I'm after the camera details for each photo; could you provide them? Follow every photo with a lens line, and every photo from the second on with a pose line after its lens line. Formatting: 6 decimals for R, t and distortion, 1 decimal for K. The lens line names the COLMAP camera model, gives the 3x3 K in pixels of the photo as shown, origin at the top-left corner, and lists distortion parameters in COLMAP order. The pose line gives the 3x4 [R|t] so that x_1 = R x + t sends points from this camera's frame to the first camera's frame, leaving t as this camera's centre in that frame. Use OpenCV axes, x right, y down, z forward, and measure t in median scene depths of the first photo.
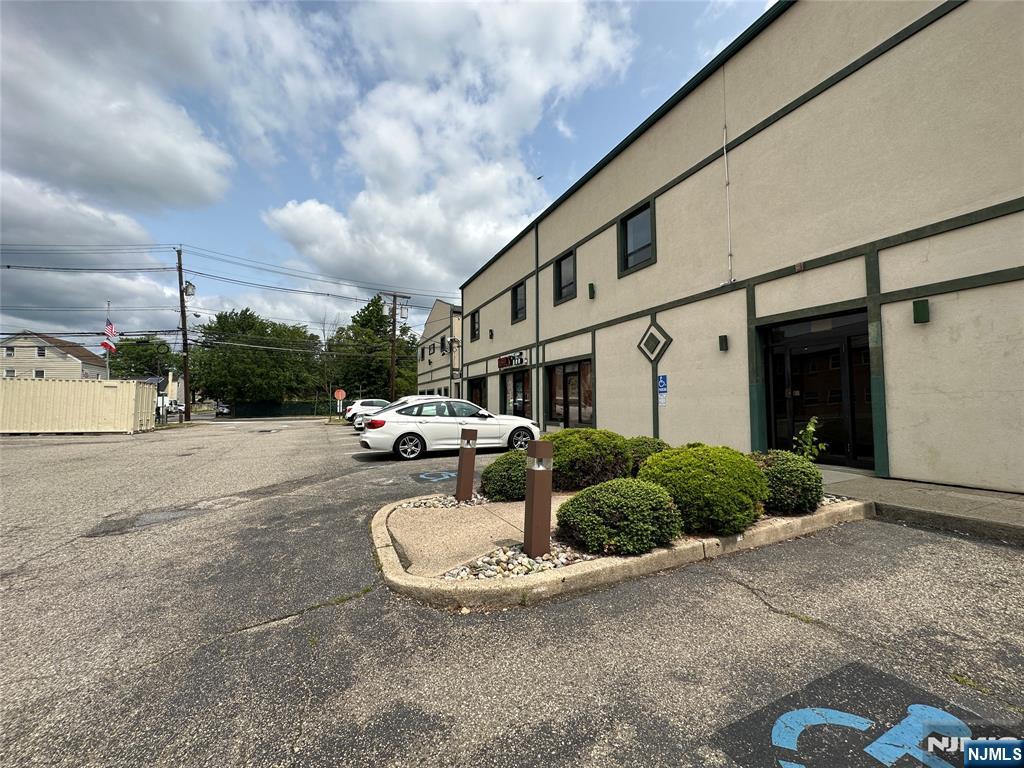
lens RADIAL K [[405.9, 0, 514.4], [0, 405.9, 381.8], [0, 0, 1]] dist [-0.004097, -0.000137]
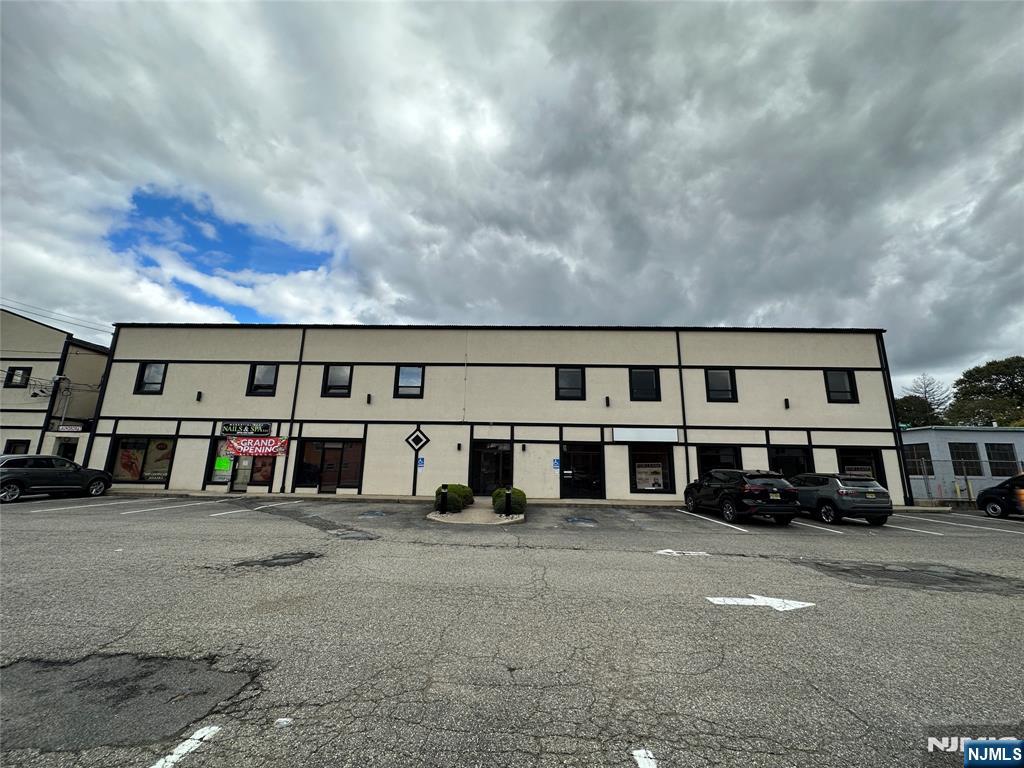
lens RADIAL K [[405.9, 0, 511.0], [0, 405.9, 384.5], [0, 0, 1]] dist [-0.004097, -0.000137]
pose [[0.449462, 0.192436, 0.872326, -0.832379], [-0.067016, 0.981033, -0.181887, -0.023664], [-0.890782, 0.023291, 0.453834, -0.186816]]
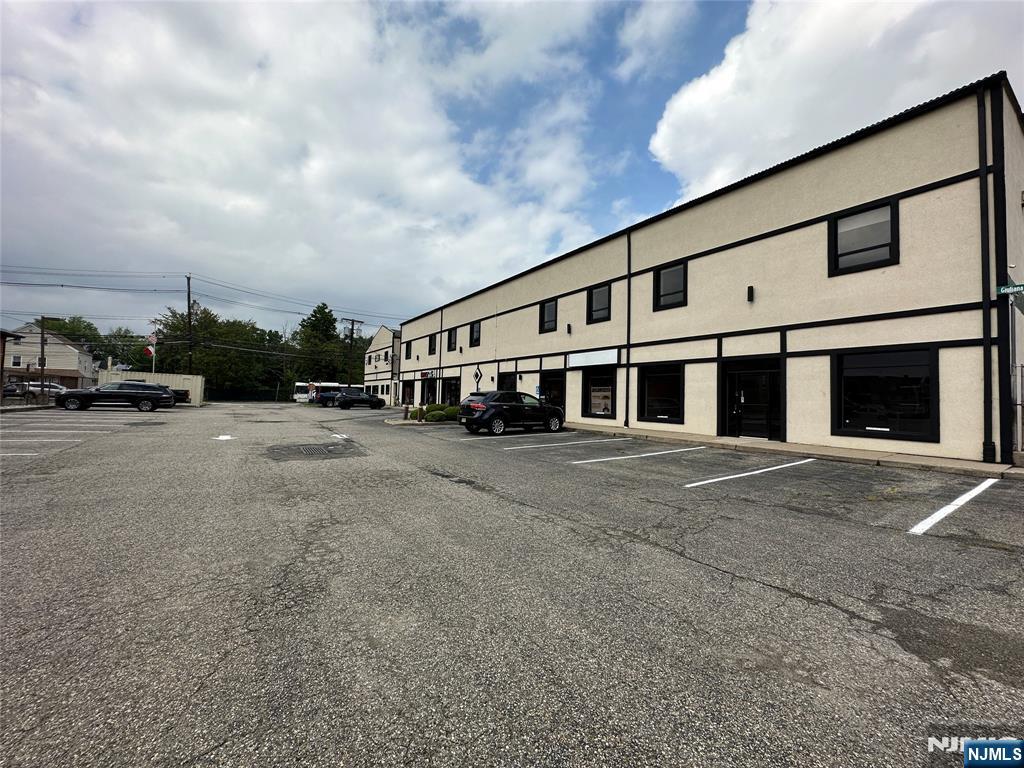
lens RADIAL K [[405.9, 0, 504.3], [0, 405.9, 384.1], [0, 0, 1]] dist [-0.004097, -0.000137]
pose [[0.988753, 0.035963, 0.145171, 0.092749], [-0.038631, 0.999132, 0.015602, -0.061872], [-0.144484, -0.021034, 0.989284, -1.188795]]
